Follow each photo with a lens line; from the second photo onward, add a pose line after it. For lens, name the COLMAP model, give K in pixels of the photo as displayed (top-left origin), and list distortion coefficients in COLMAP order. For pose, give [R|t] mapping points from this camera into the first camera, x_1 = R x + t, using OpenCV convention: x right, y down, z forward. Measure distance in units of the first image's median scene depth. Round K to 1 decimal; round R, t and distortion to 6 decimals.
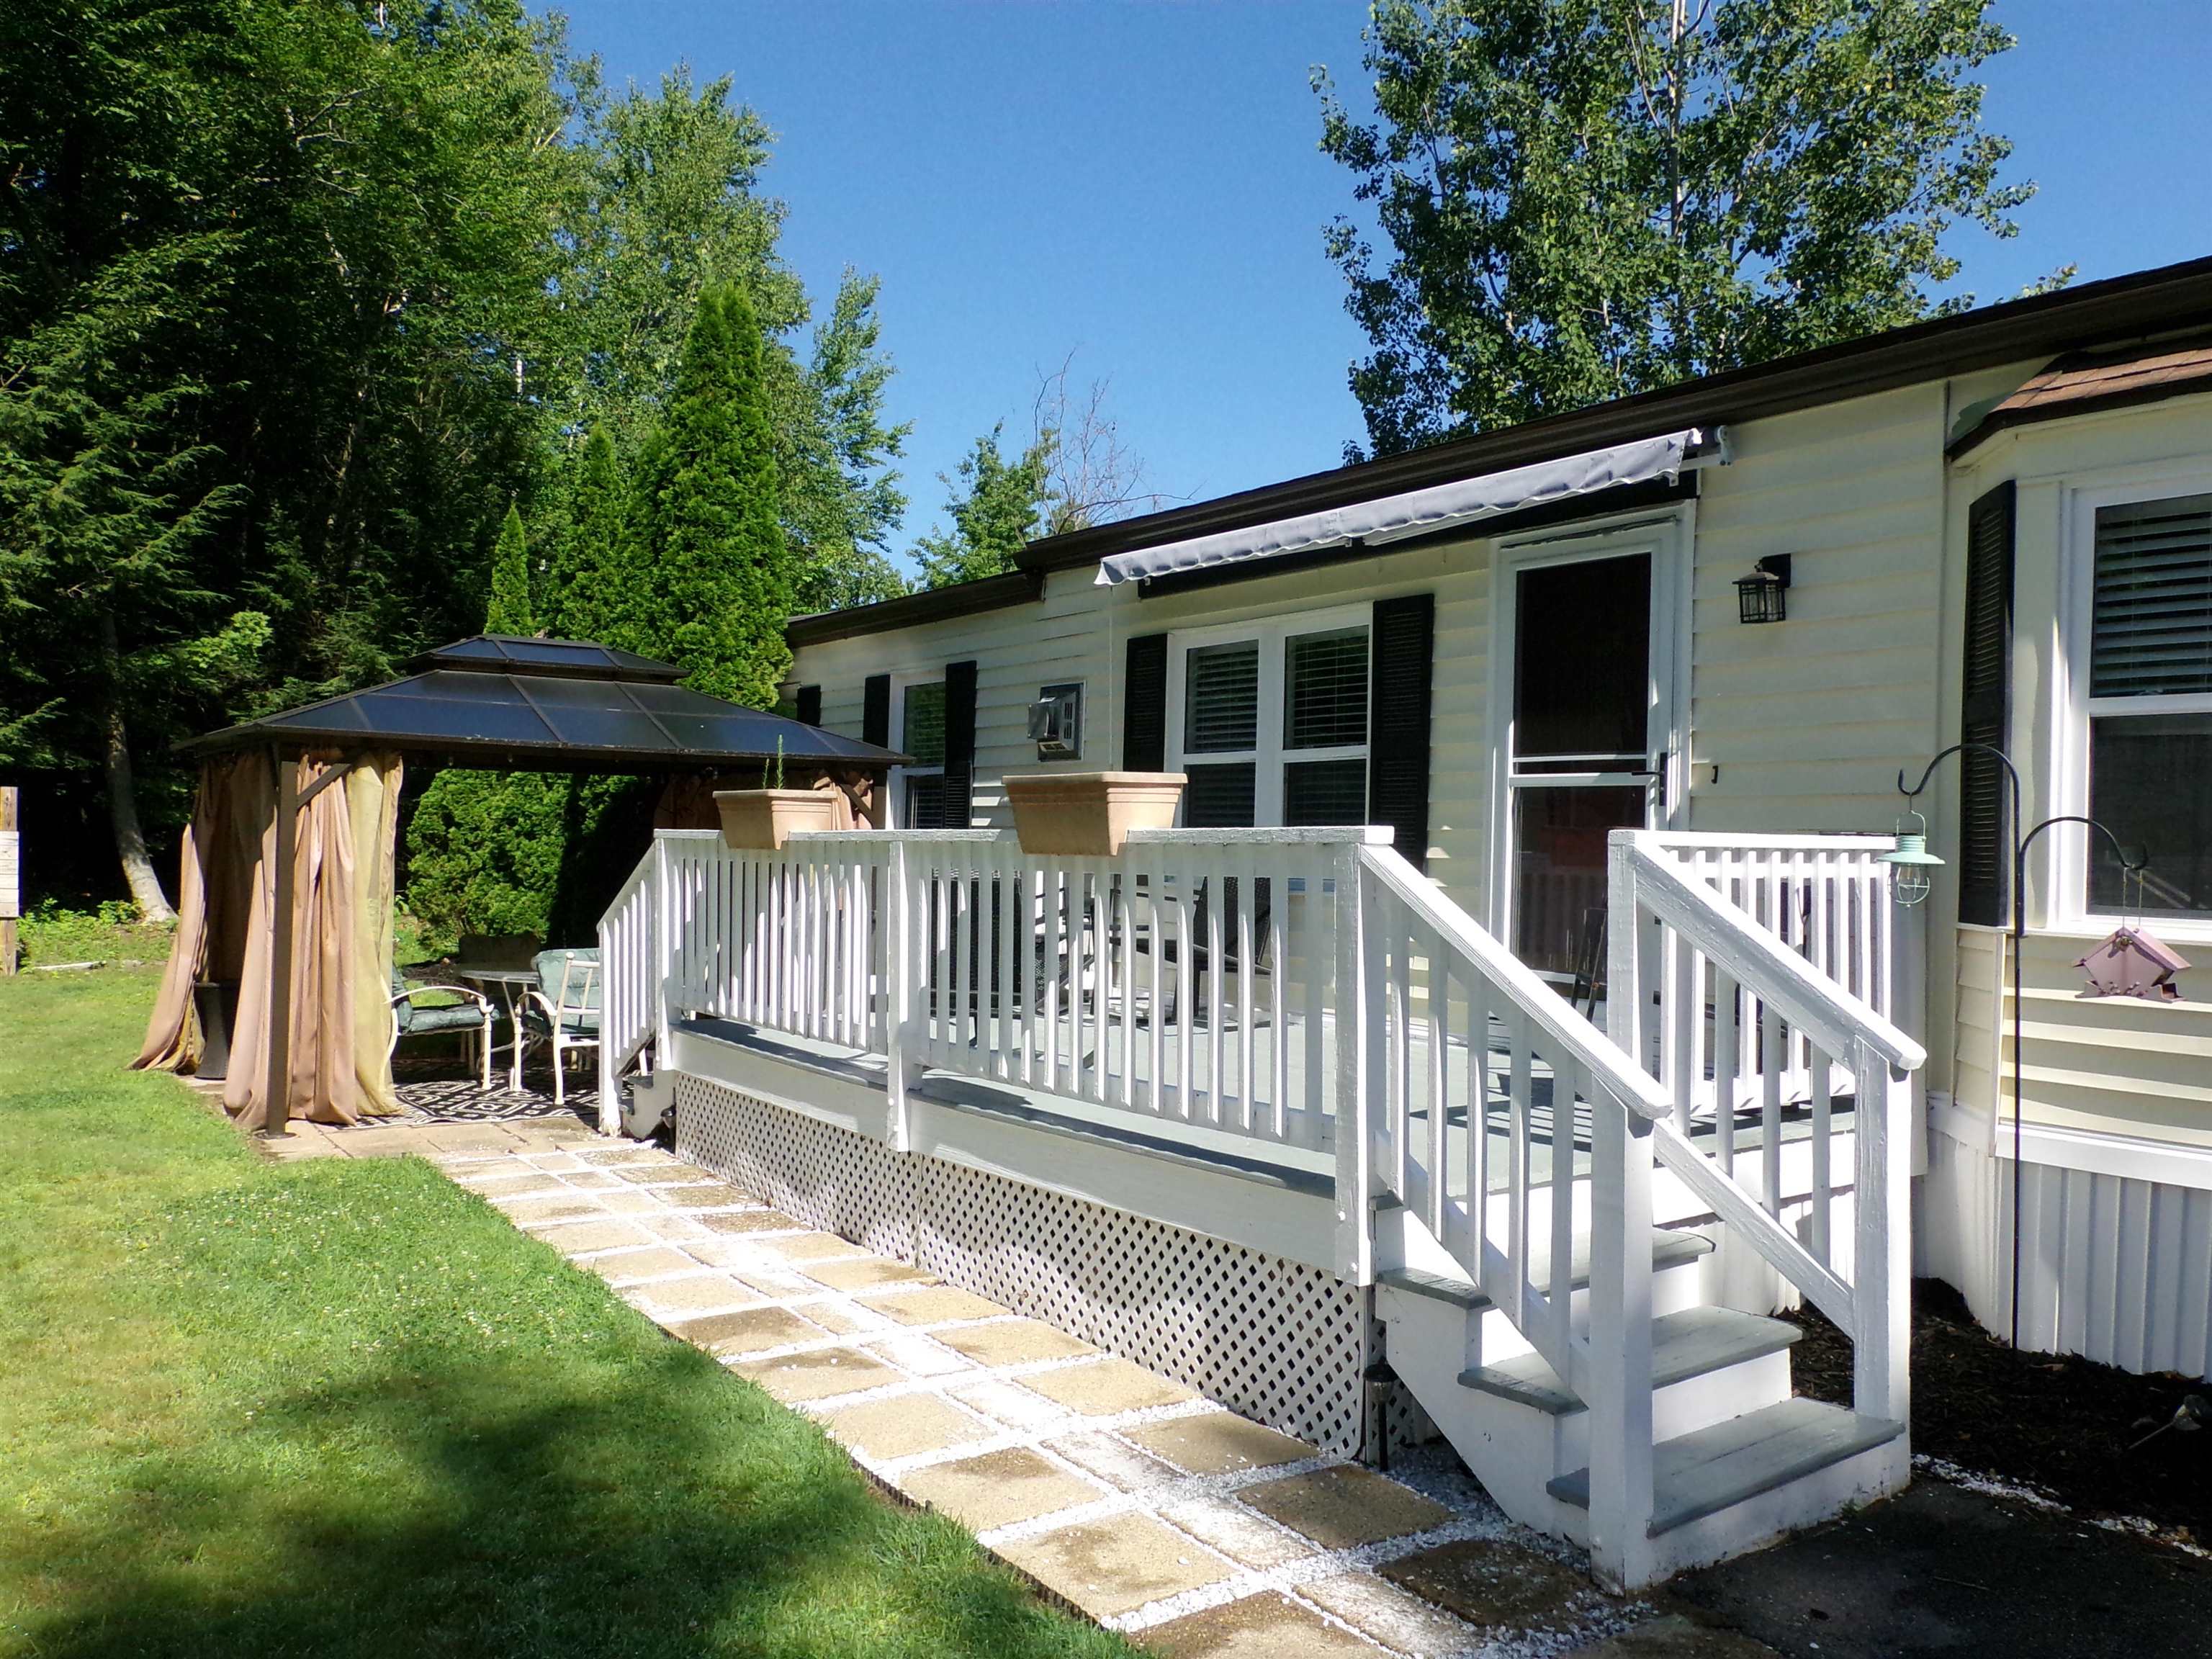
lens RADIAL K [[1697.2, 0, 1135.1], [0, 1697.2, 851.6], [0, 0, 1]] dist [-0.054601, 0.090353]
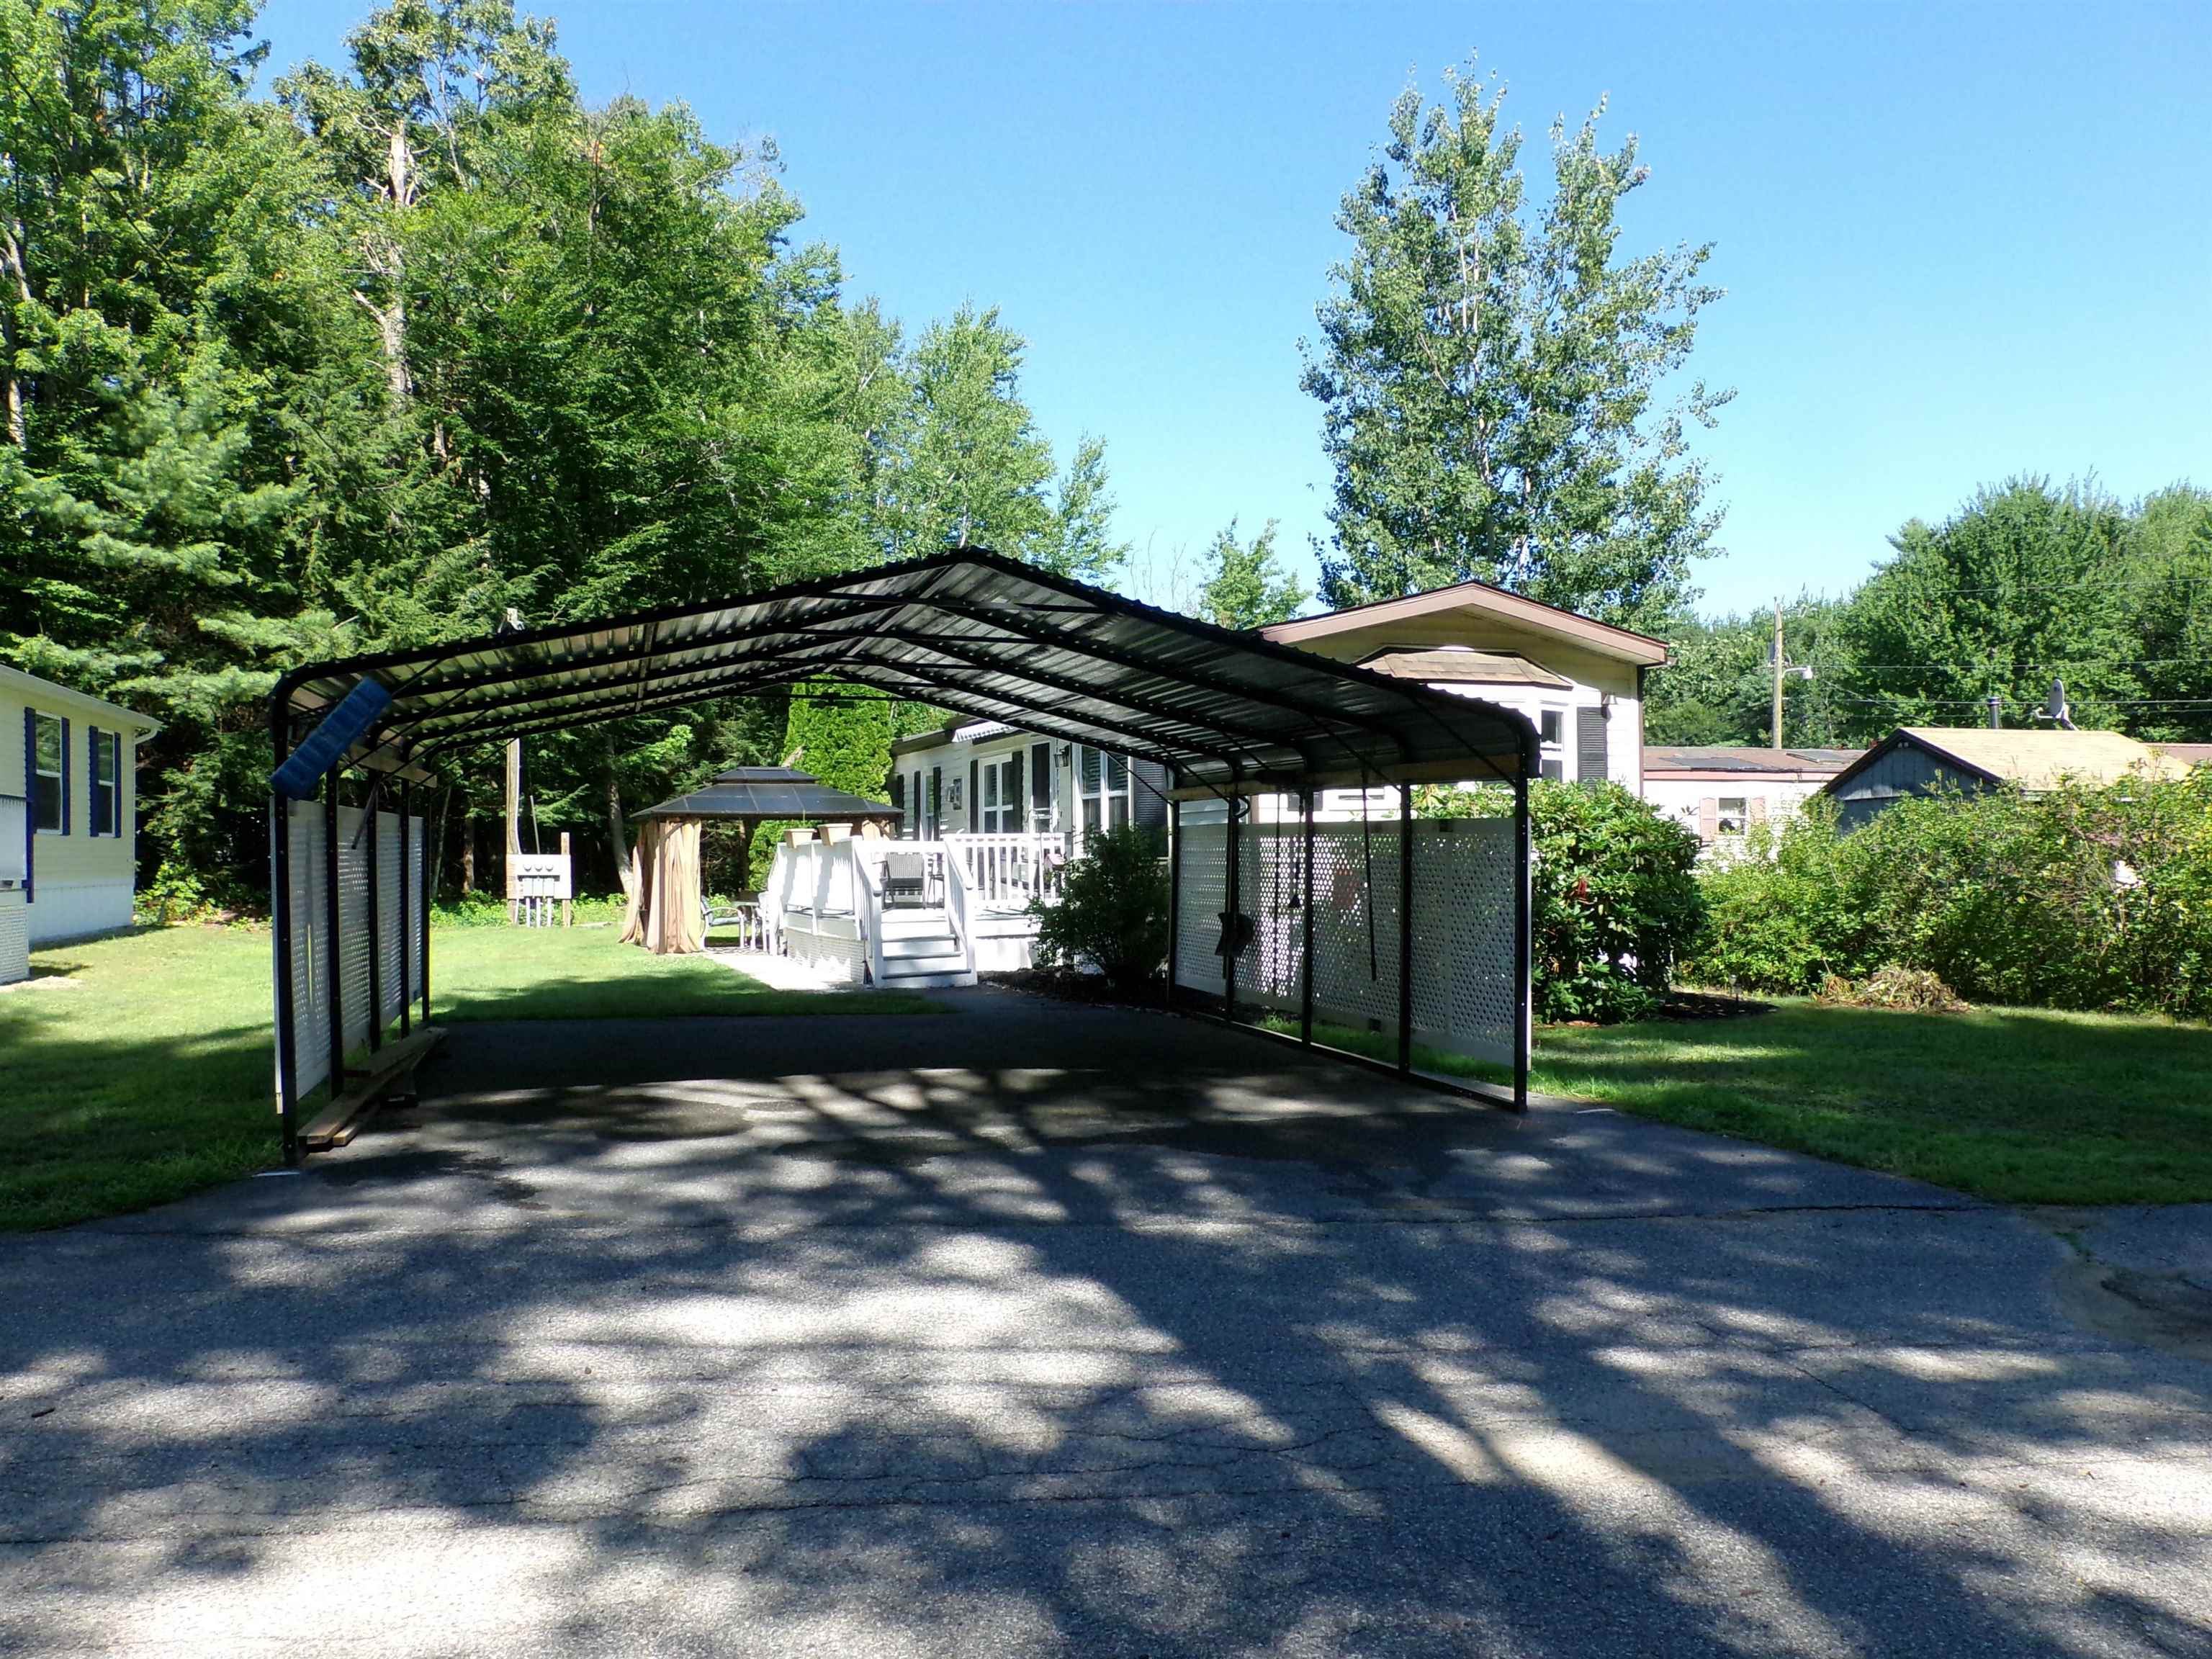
lens RADIAL K [[1692.1, 0, 1112.0], [0, 1692.1, 861.6], [0, 0, 1]] dist [-0.031056, 0.057194]
pose [[0.965407, -0.026556, -0.259393, 0.625476], [0.026382, 0.999643, -0.004152, 0.028061], [0.259411, -0.002835, 0.965763, -1.006446]]
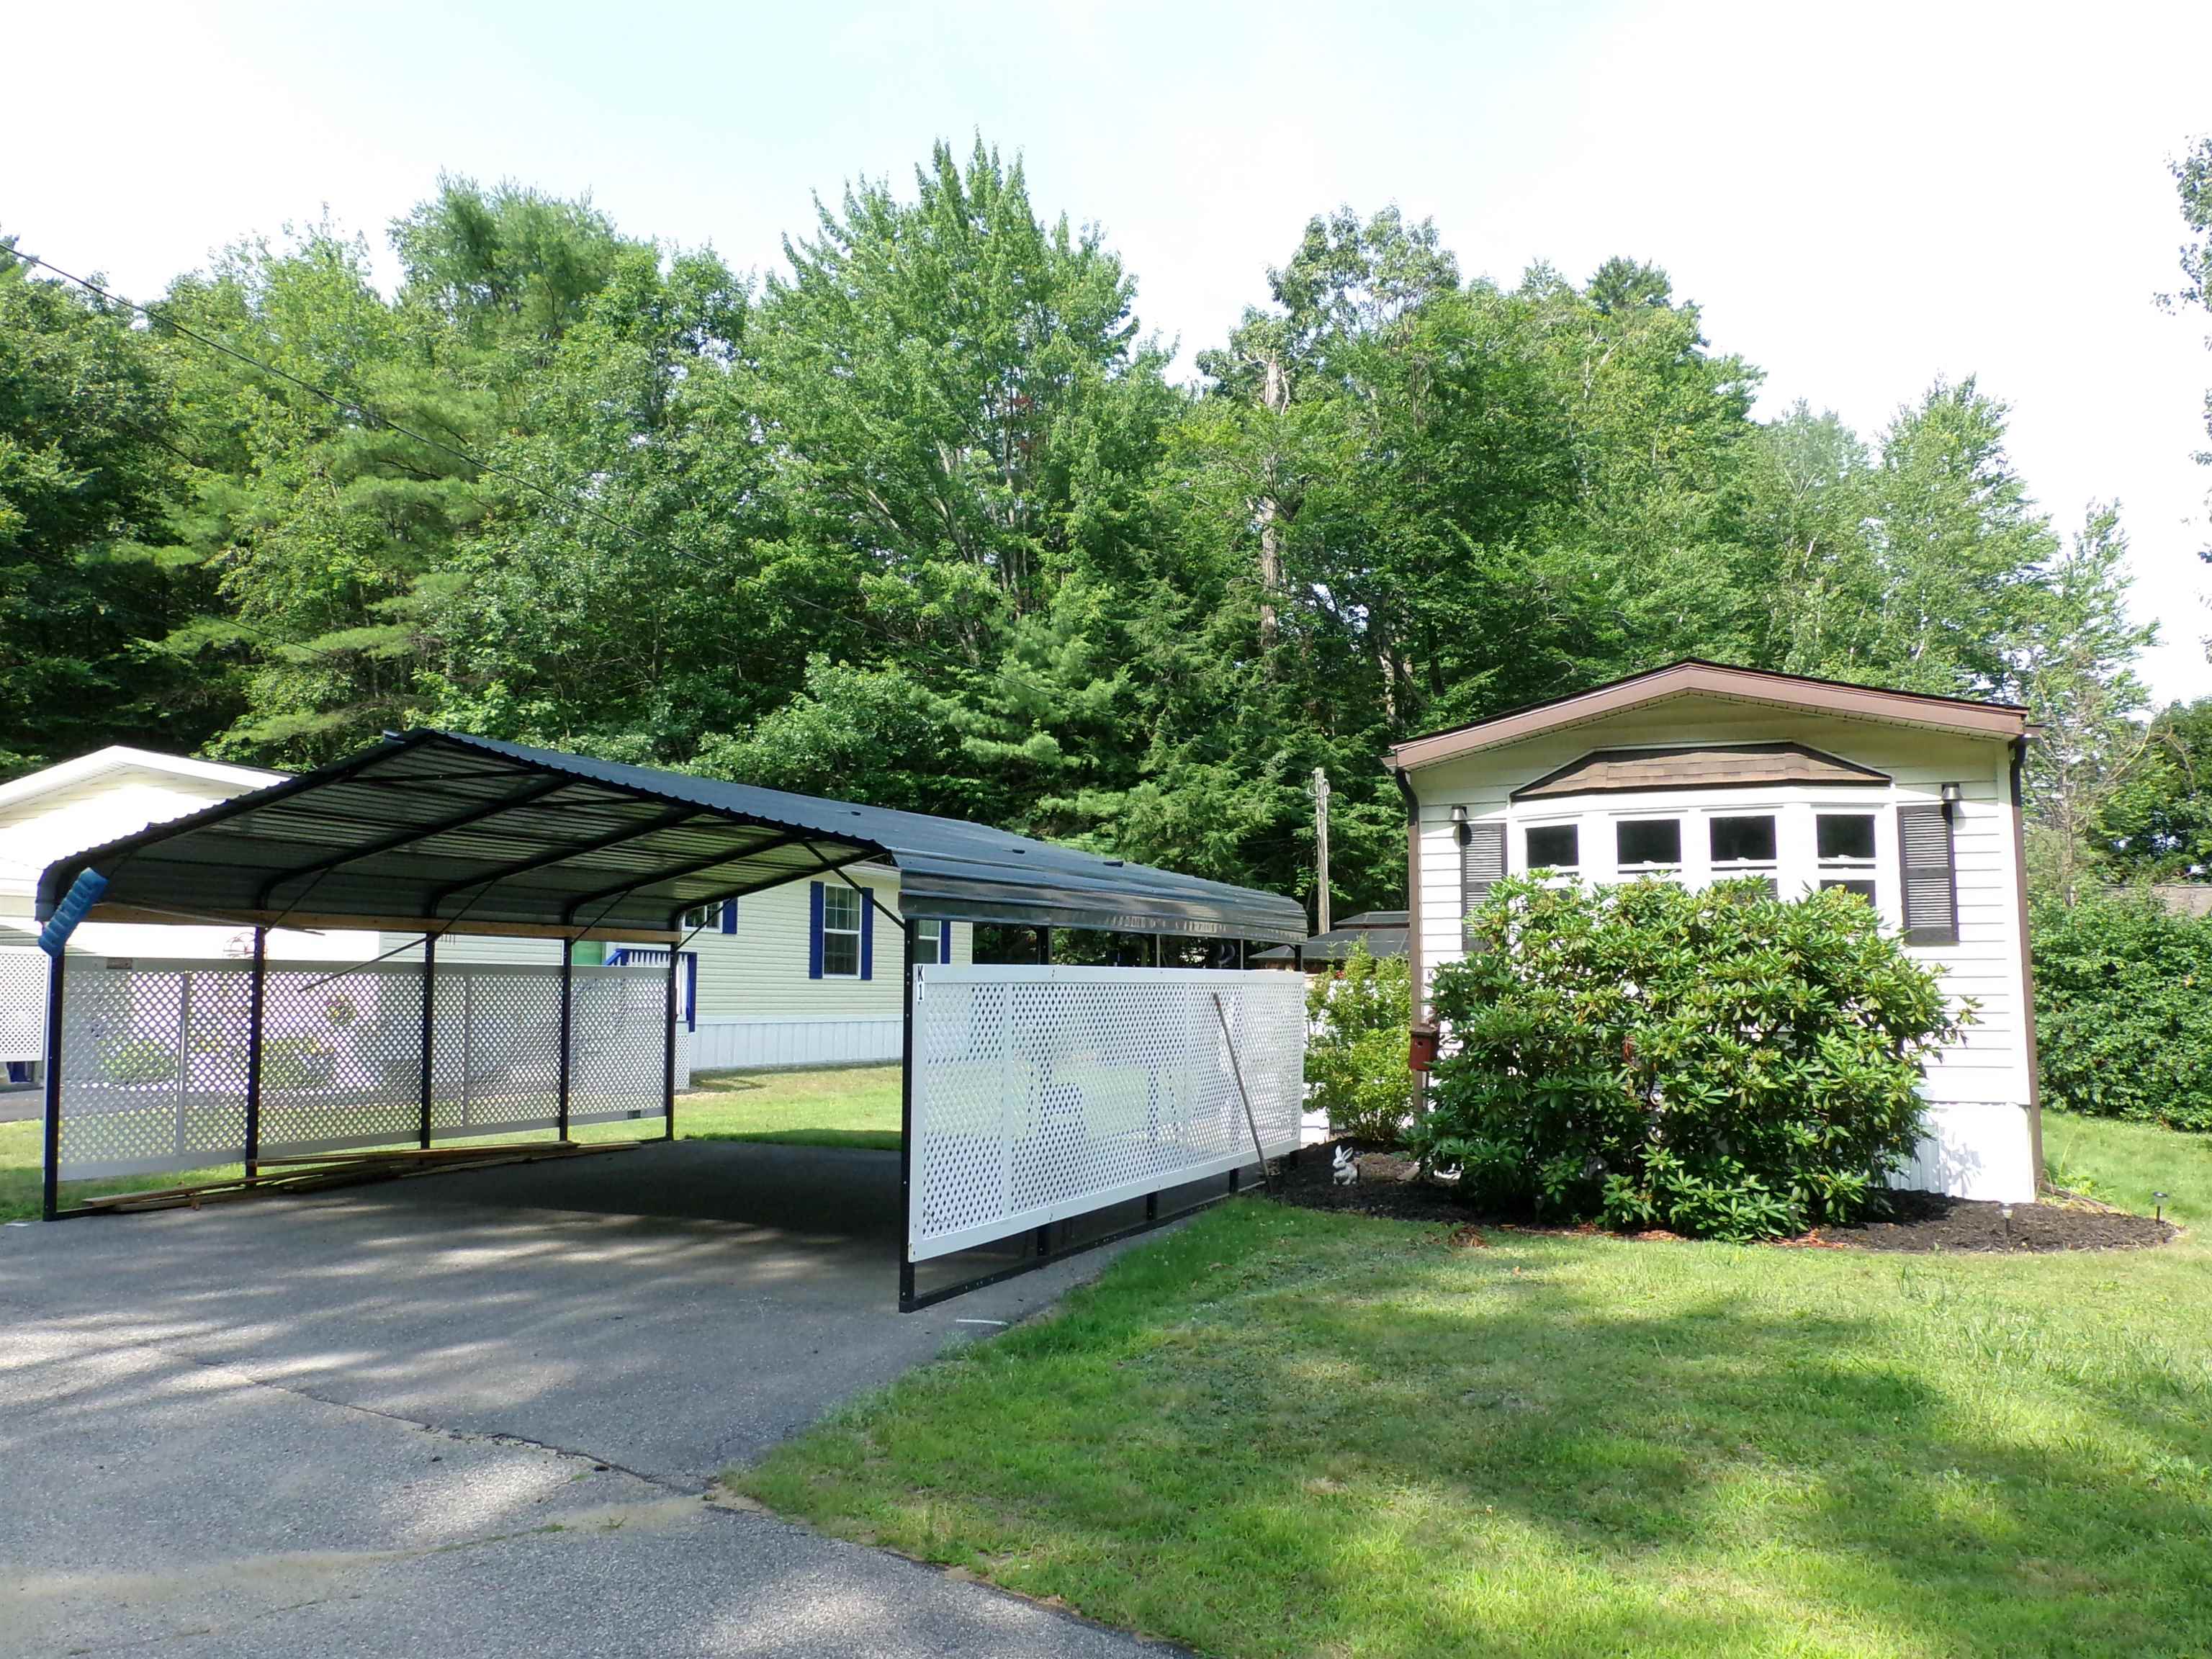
lens RADIAL K [[1685.9, 0, 1118.7], [0, 1685.9, 869.2], [0, 0, 1]] dist [-0.090877, 0.176804]
pose [[0.565136, -0.083278, -0.820784, 1.147626], [0.006690, 0.995322, -0.096381, 0.035486], [0.824970, 0.048977, 0.563050, -0.556583]]
